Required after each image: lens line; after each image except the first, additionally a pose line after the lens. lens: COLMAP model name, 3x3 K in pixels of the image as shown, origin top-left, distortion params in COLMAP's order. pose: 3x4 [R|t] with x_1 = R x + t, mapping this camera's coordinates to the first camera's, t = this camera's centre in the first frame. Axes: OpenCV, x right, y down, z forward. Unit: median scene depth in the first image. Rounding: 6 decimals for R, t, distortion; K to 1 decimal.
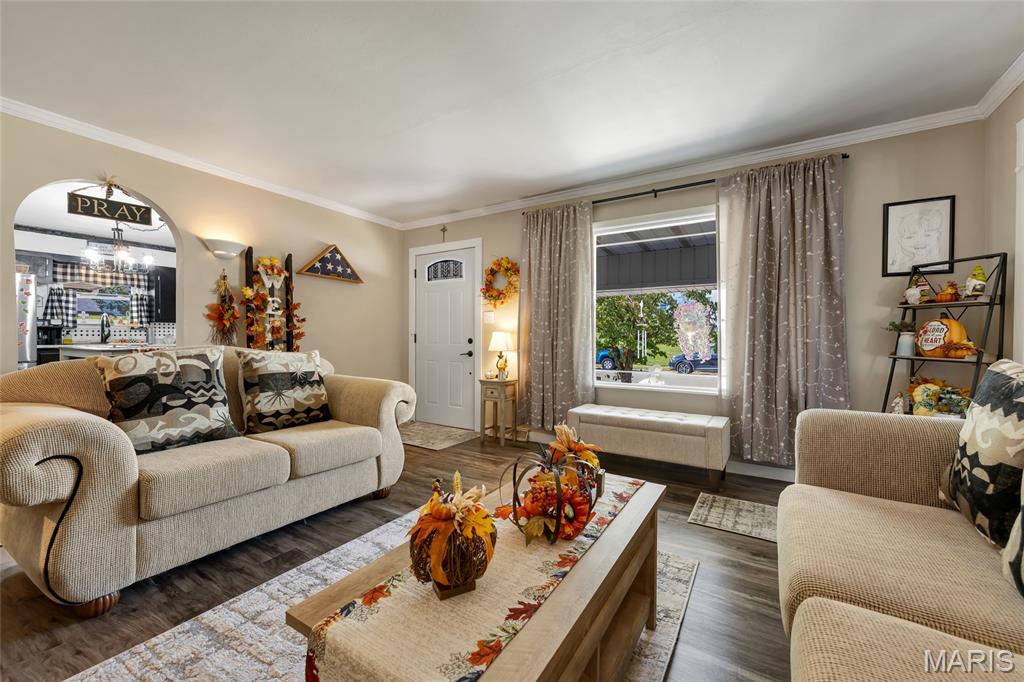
lens RADIAL K [[408.6, 0, 517.3], [0, 408.6, 339.8], [0, 0, 1]] dist [0.004657, 0.000350]
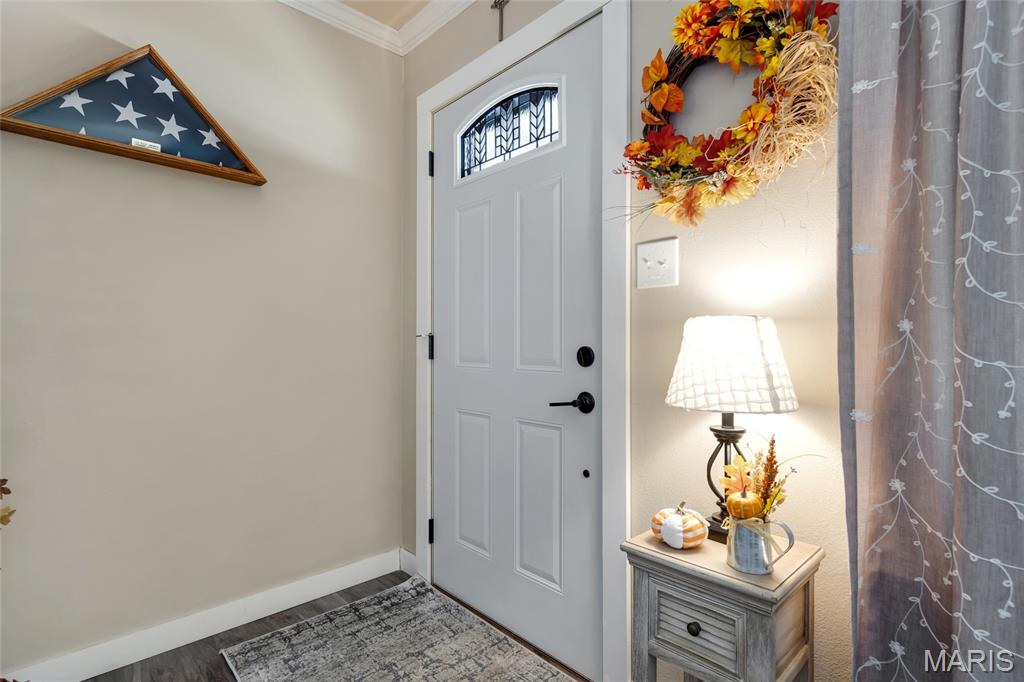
lens RADIAL K [[508.2, 0, 516.7], [0, 508.2, 343.2], [0, 0, 1]] dist [0.034367, 0.000590]
pose [[0.964500, -0.002962, -0.264068, -0.073215], [-0.000276, 0.999925, -0.012223, -0.002570], [0.264084, 0.011862, 0.964427, 0.699218]]
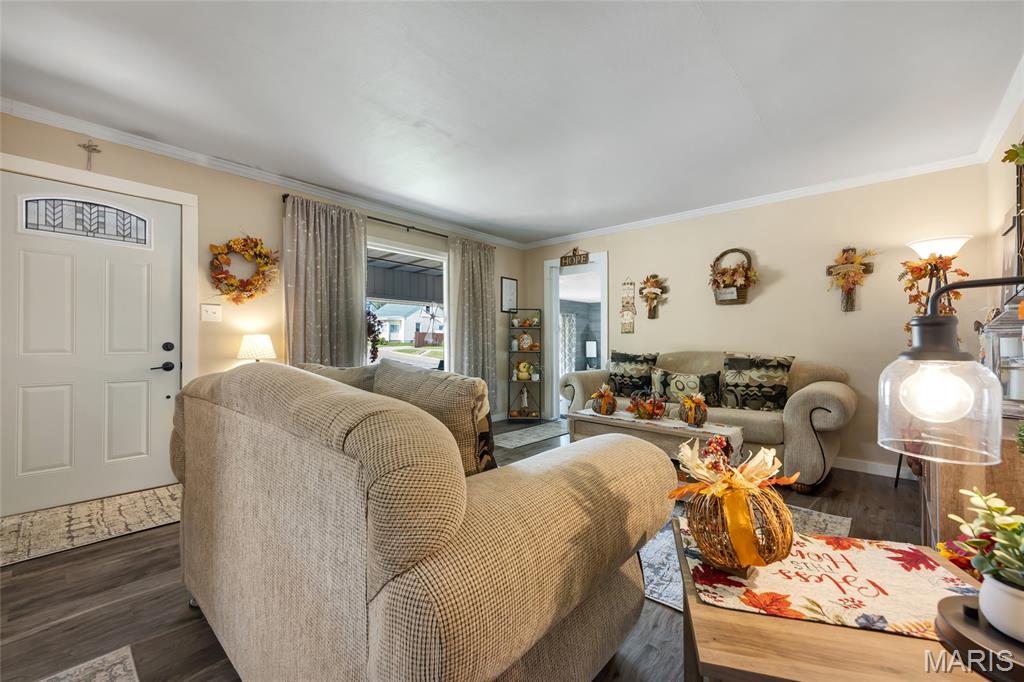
lens RADIAL K [[408.6, 0, 512.9], [0, 408.6, 344.6], [0, 0, 1]] dist [0.004657, 0.000350]
pose [[0.182027, 0.001760, 0.983292, -0.698192], [0.013468, 0.999900, -0.004283, 0.009996], [-0.983201, 0.014023, 0.181985, 0.372023]]
